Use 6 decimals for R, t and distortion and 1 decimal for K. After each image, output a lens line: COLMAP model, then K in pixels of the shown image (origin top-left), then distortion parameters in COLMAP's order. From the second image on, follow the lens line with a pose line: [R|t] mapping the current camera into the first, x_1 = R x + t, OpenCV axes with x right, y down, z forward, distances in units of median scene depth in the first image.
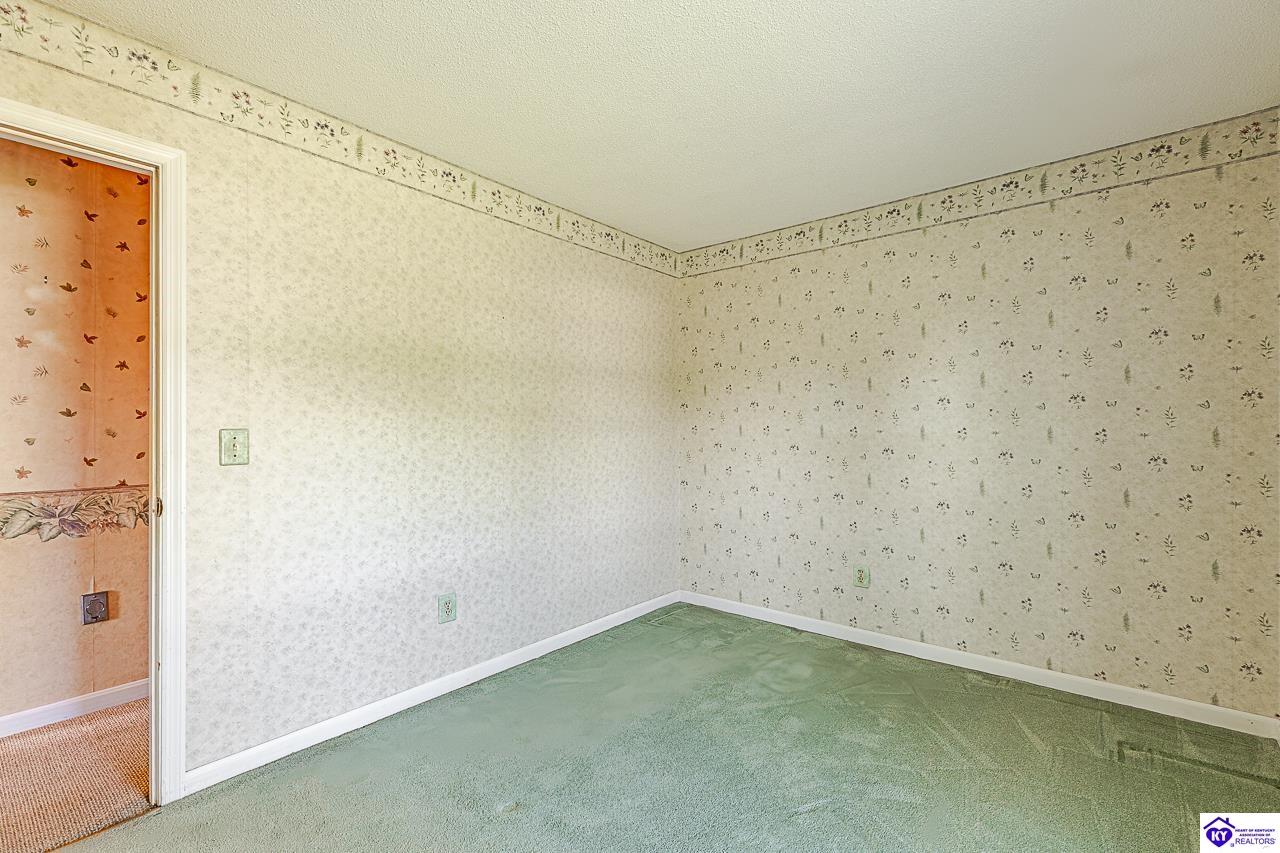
lens RADIAL K [[574.0, 0, 629.1], [0, 574.0, 416.4], [0, 0, 1]] dist [0.003849, -0.000656]
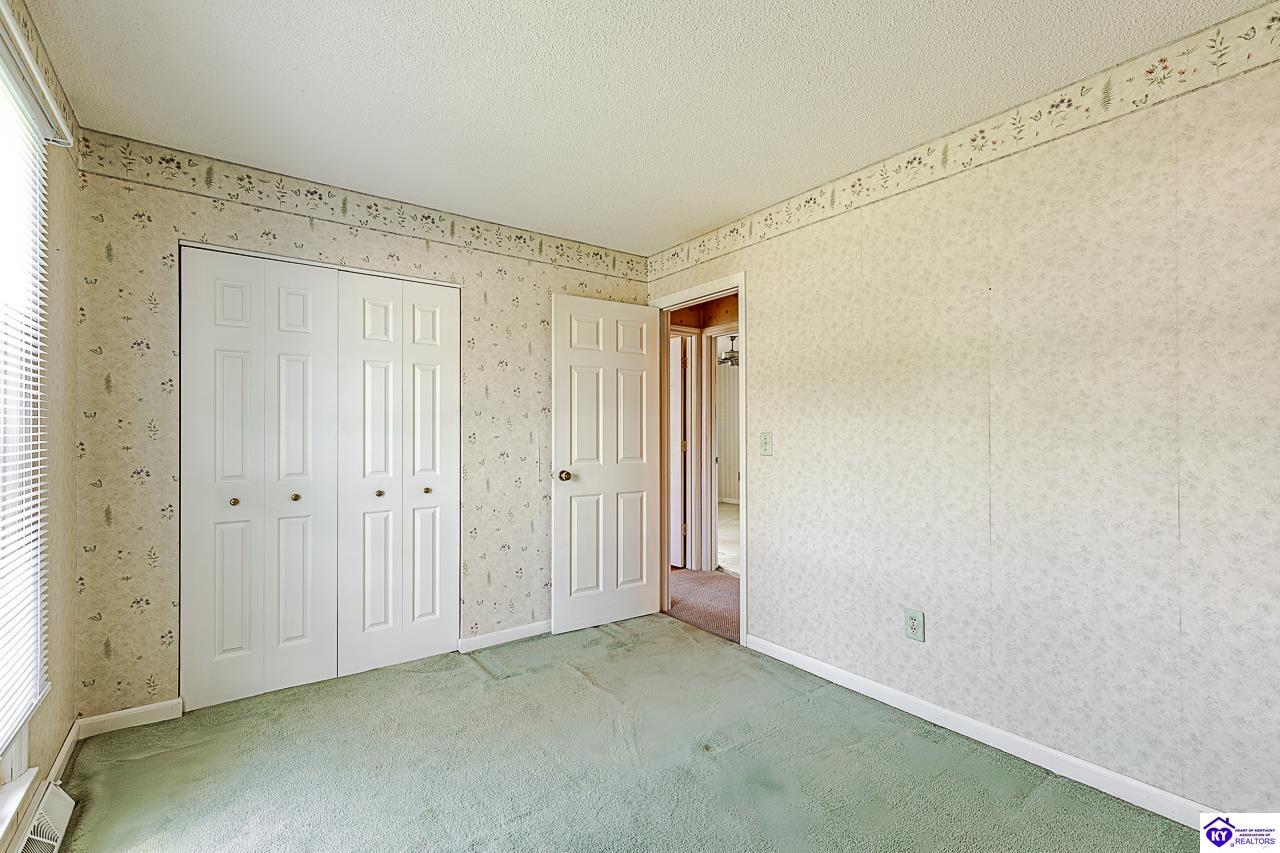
lens RADIAL K [[574.0, 0, 627.2], [0, 574.0, 437.3], [0, 0, 1]] dist [0.003849, -0.000656]
pose [[-0.240908, -0.007005, -0.970523, 0.828645], [0.004229, 0.999957, -0.008268, 0.040904], [0.970539, -0.006096, -0.240868, 0.909167]]
